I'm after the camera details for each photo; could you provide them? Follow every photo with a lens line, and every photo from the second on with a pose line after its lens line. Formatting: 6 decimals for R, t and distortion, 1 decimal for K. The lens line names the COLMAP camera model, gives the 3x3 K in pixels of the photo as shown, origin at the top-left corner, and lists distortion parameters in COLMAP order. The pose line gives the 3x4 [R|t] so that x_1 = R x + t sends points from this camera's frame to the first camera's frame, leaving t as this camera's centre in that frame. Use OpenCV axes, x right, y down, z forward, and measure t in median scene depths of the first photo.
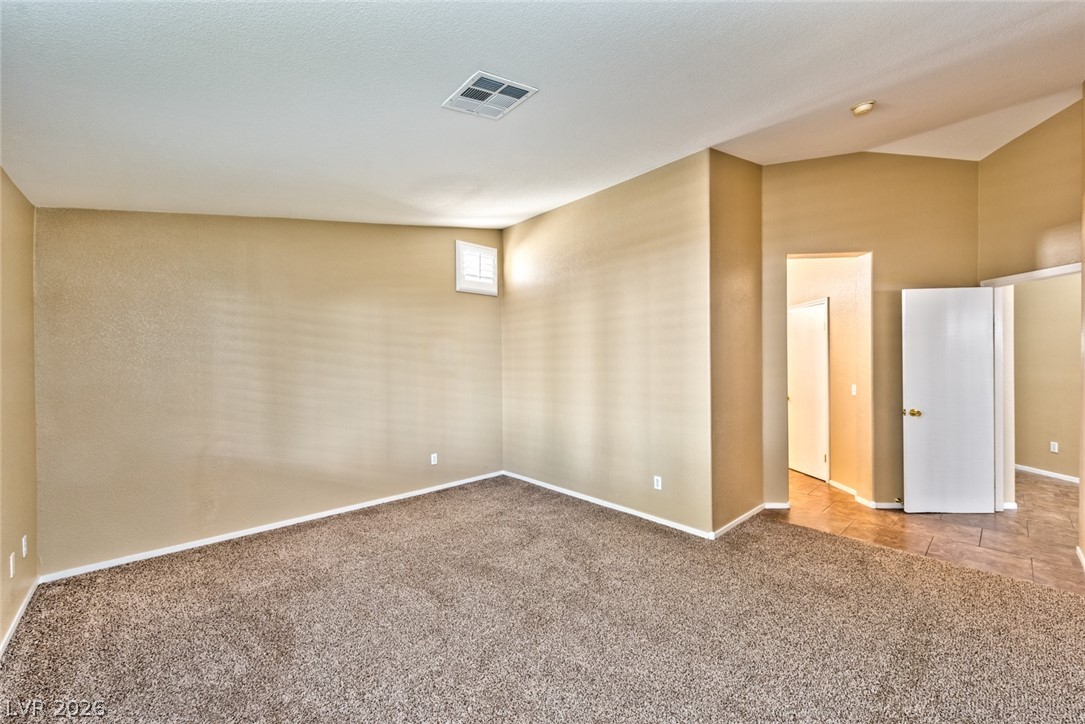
lens RADIAL K [[422.5, 0, 540.6], [0, 422.5, 368.7], [0, 0, 1]] dist [0.003149, 0.000114]
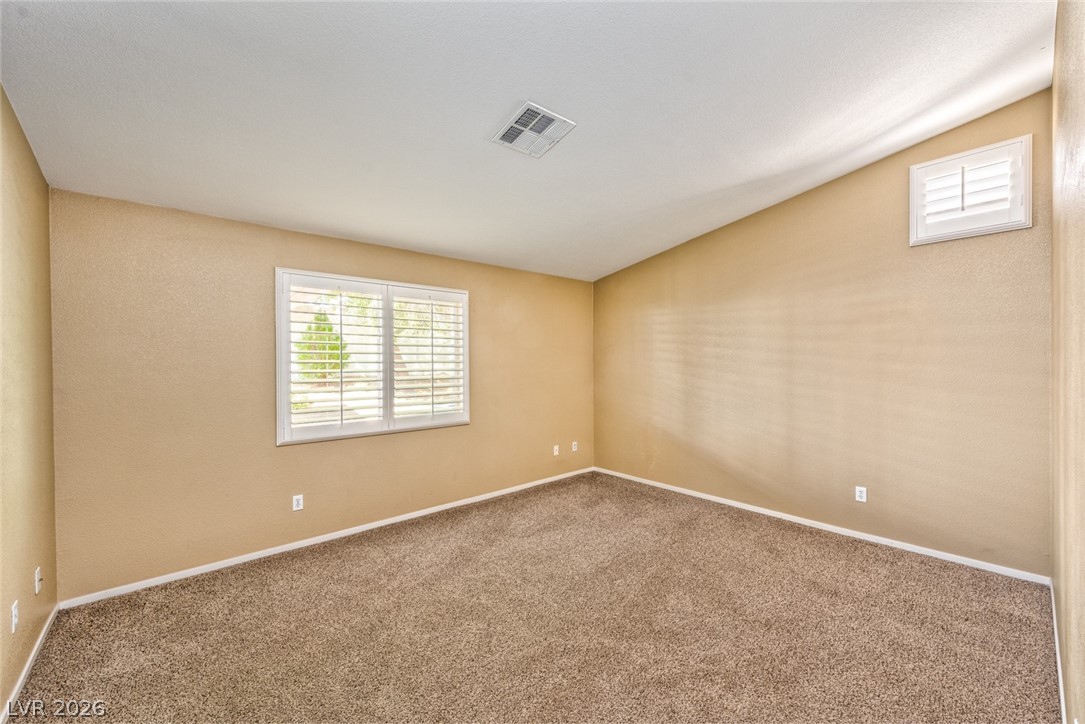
lens RADIAL K [[422.5, 0, 540.5], [0, 422.5, 356.7], [0, 0, 1]] dist [0.003149, 0.000114]
pose [[-0.040697, -0.001624, -0.999170, 0.578356], [-0.001950, 0.999997, -0.001546, -0.019093], [0.999170, 0.001885, -0.040700, 0.582837]]
